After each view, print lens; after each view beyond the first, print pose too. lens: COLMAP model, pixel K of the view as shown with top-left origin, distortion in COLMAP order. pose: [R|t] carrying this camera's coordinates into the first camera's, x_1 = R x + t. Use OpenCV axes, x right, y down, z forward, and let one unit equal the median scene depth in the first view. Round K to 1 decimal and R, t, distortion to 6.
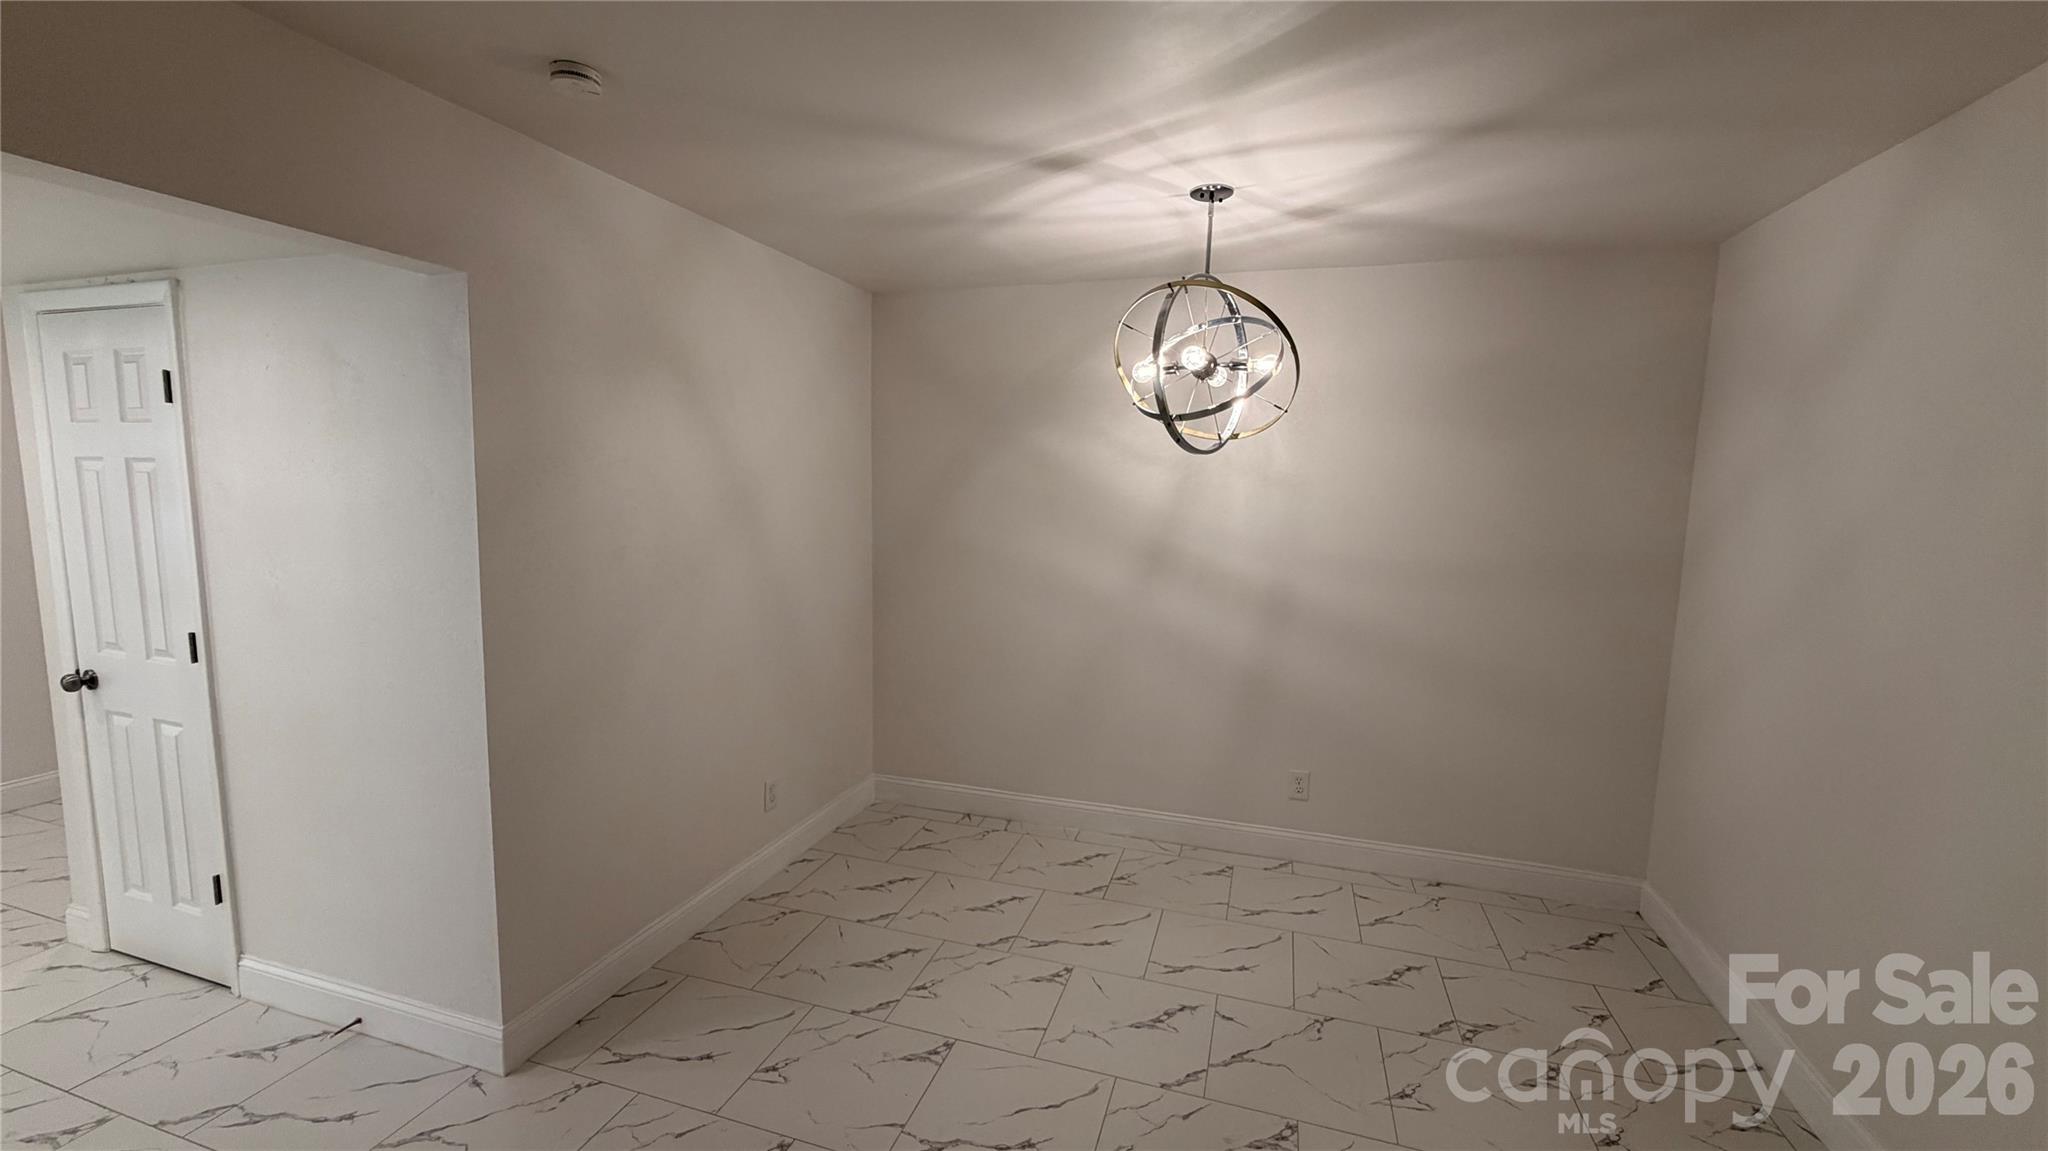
lens RADIAL K [[820.1, 0, 1017.3], [0, 820.1, 574.3], [0, 0, 1]] dist [0.001396, 0.000210]
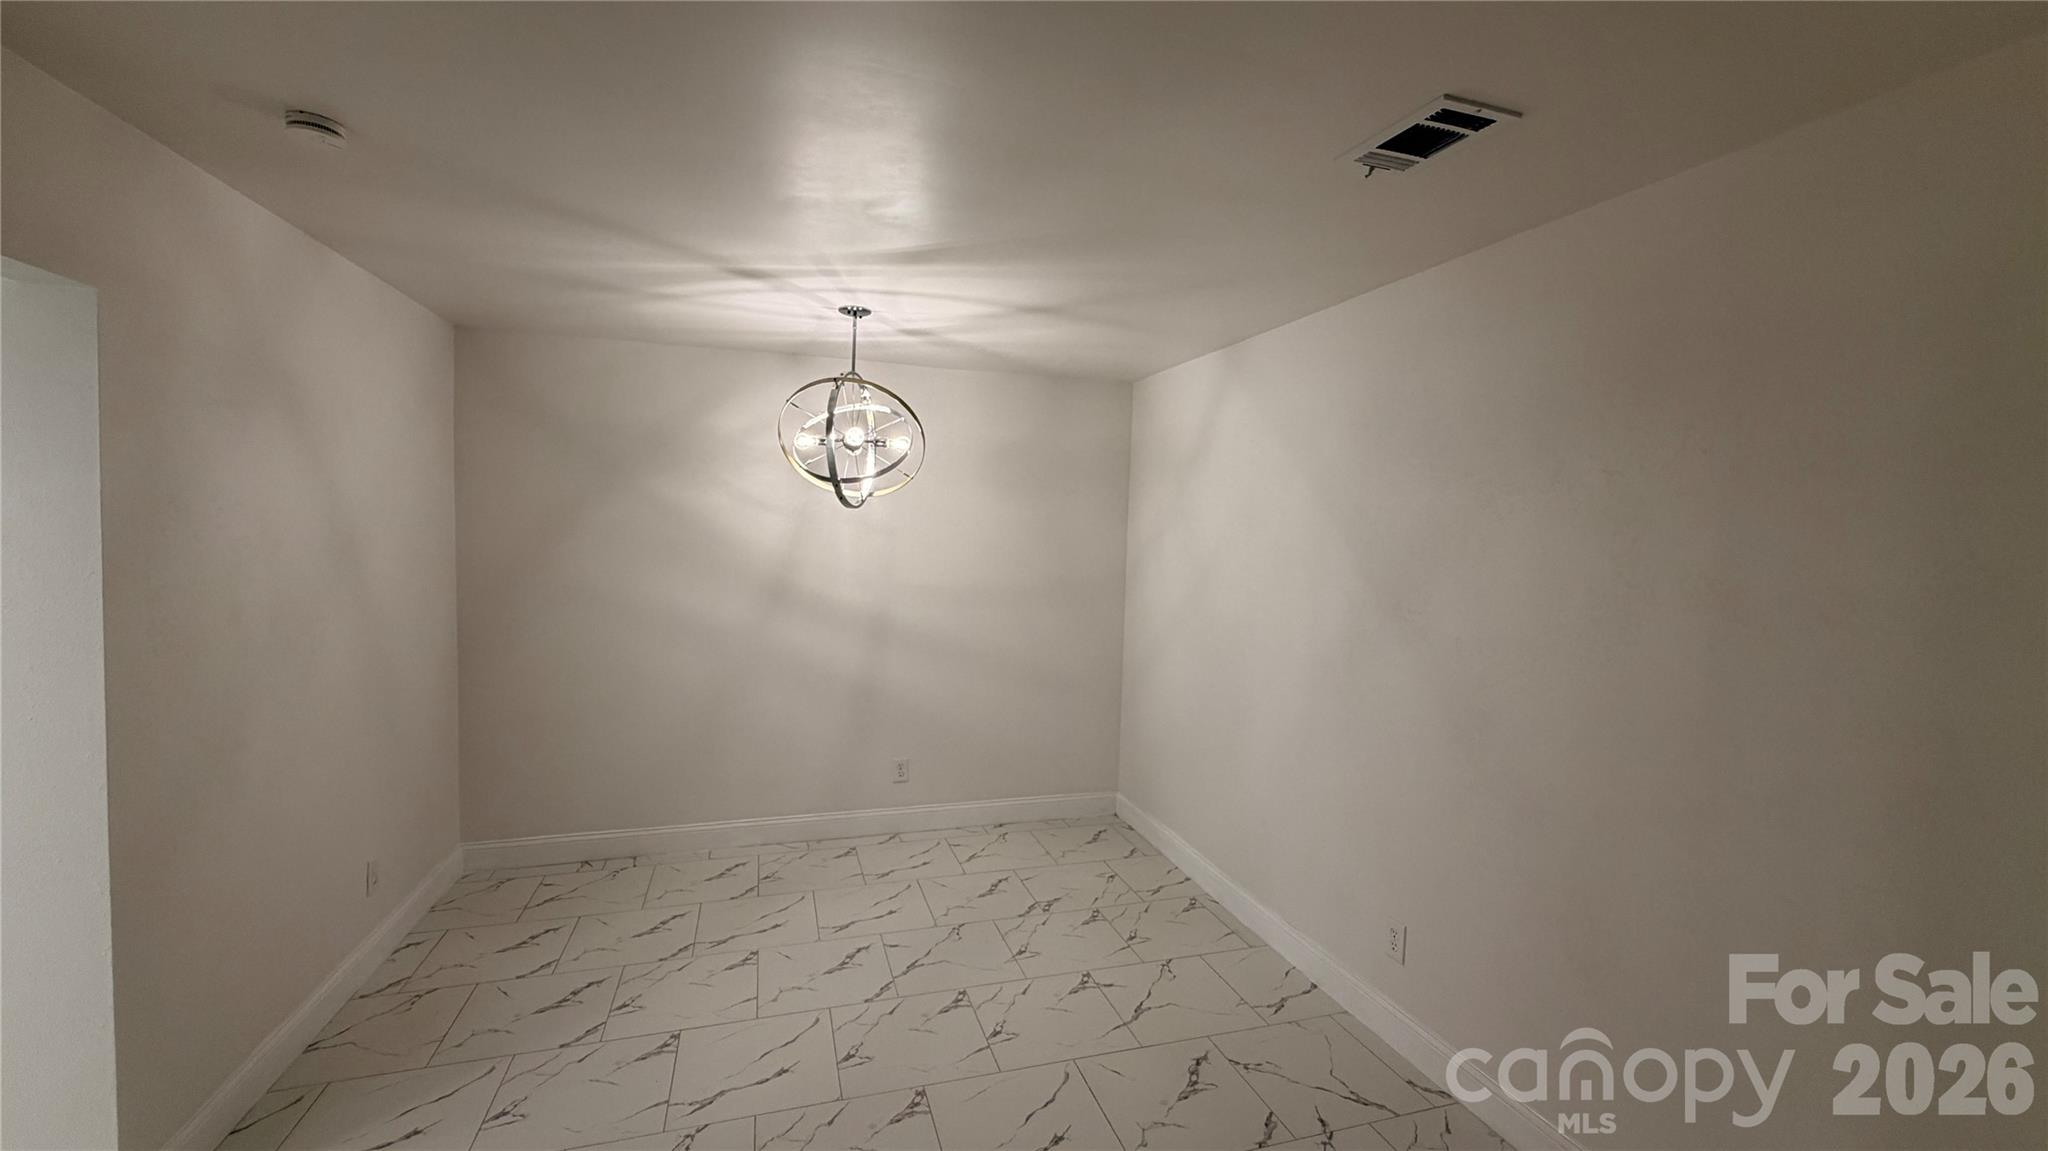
lens RADIAL K [[820.1, 0, 1017.3], [0, 820.1, 574.3], [0, 0, 1]] dist [0.001396, 0.000210]
pose [[0.819636, -0.028486, 0.572176, -0.276444], [0.054063, 0.998152, -0.027751, 0.005183], [-0.570328, 0.053680, 0.819661, -0.177227]]
